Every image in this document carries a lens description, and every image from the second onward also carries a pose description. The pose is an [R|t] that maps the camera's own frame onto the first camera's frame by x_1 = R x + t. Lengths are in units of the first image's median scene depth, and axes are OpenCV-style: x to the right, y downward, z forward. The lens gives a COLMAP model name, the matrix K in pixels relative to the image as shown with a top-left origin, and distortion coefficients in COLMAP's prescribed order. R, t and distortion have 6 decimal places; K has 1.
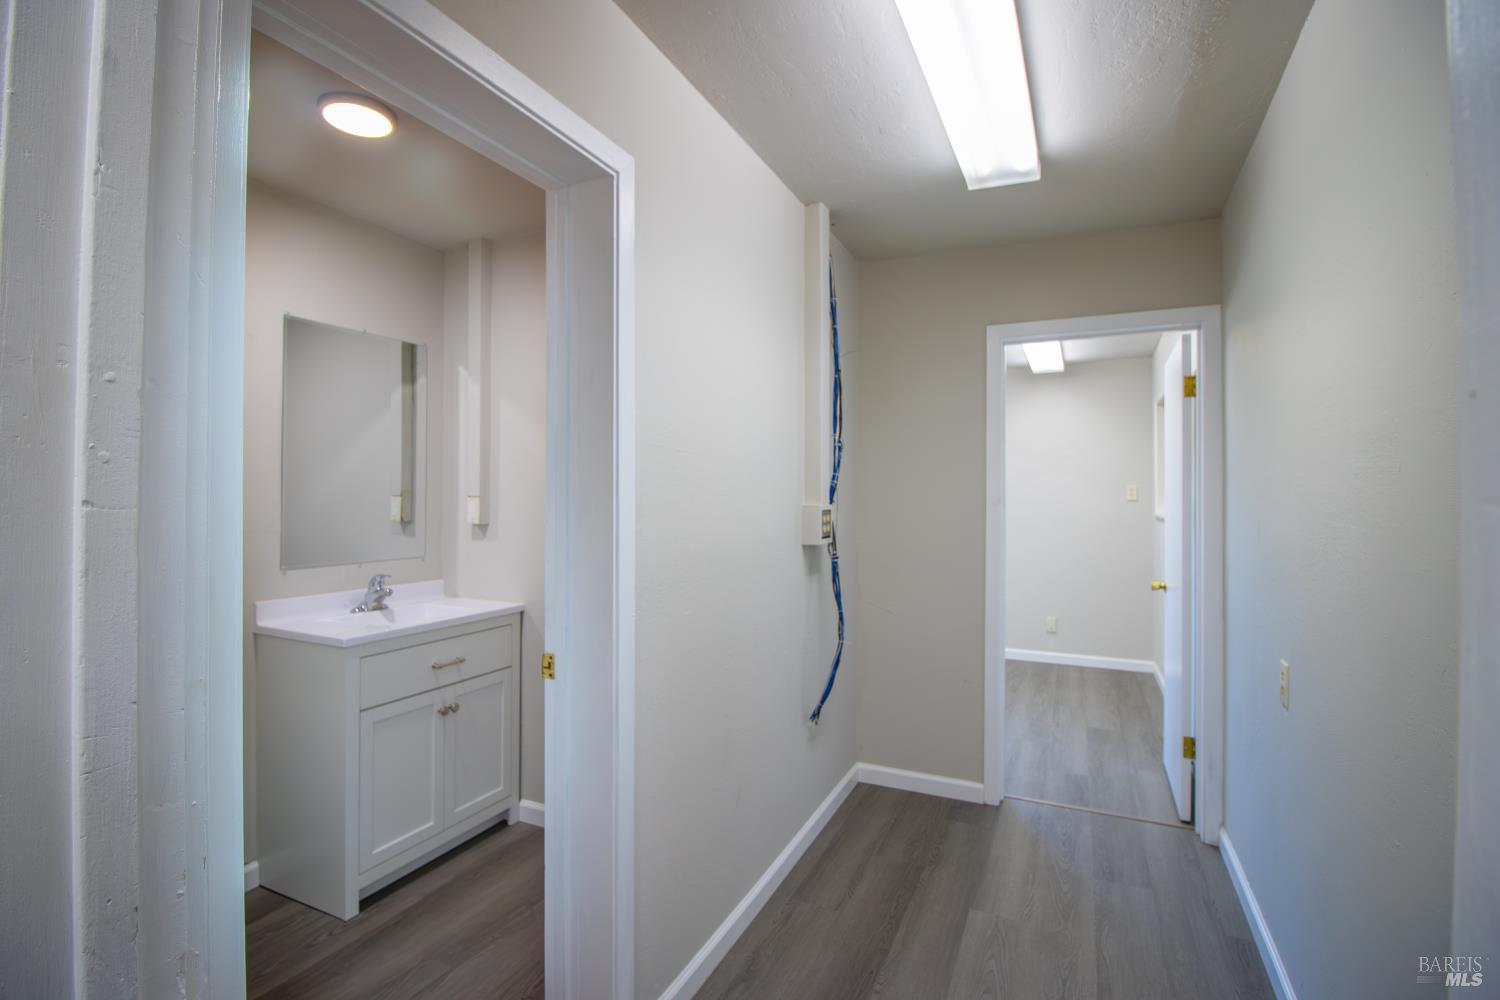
lens RADIAL K [[696.8, 0, 745.0], [0, 696.8, 497.1], [0, 0, 1]] dist [-0.018319, -0.002712]
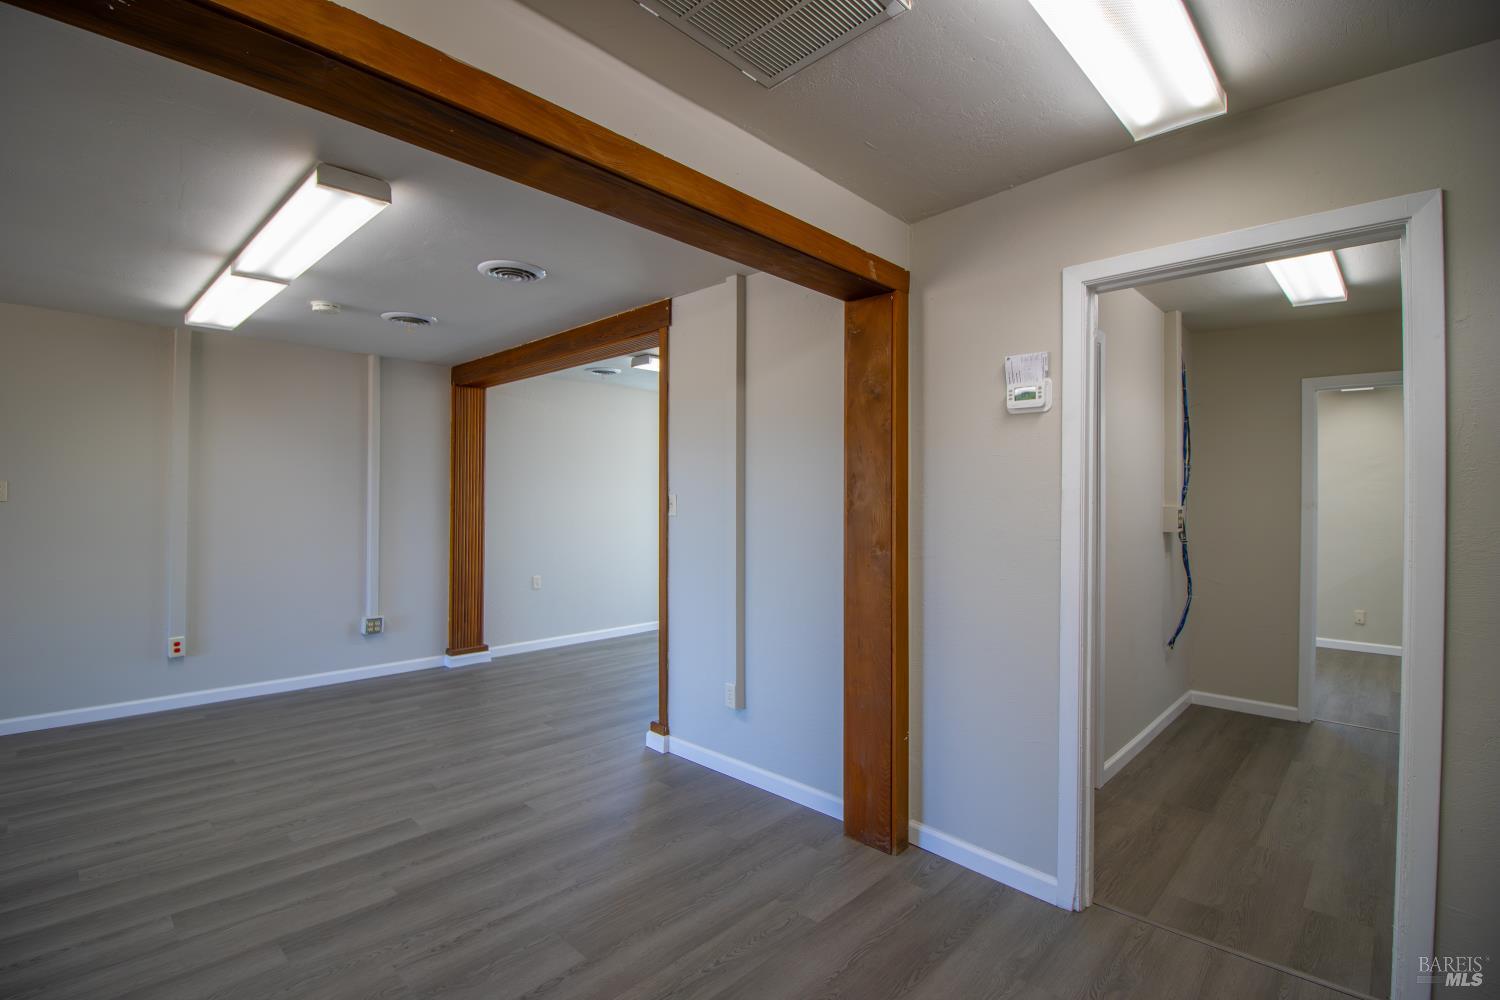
lens RADIAL K [[696.8, 0, 744.4], [0, 696.8, 497.0], [0, 0, 1]] dist [-0.018319, -0.002712]
pose [[0.948740, 0.002373, -0.316049, -0.305087], [-0.002563, 0.999997, -0.000185, -0.006883], [0.316047, 0.000986, 0.948743, -0.733596]]
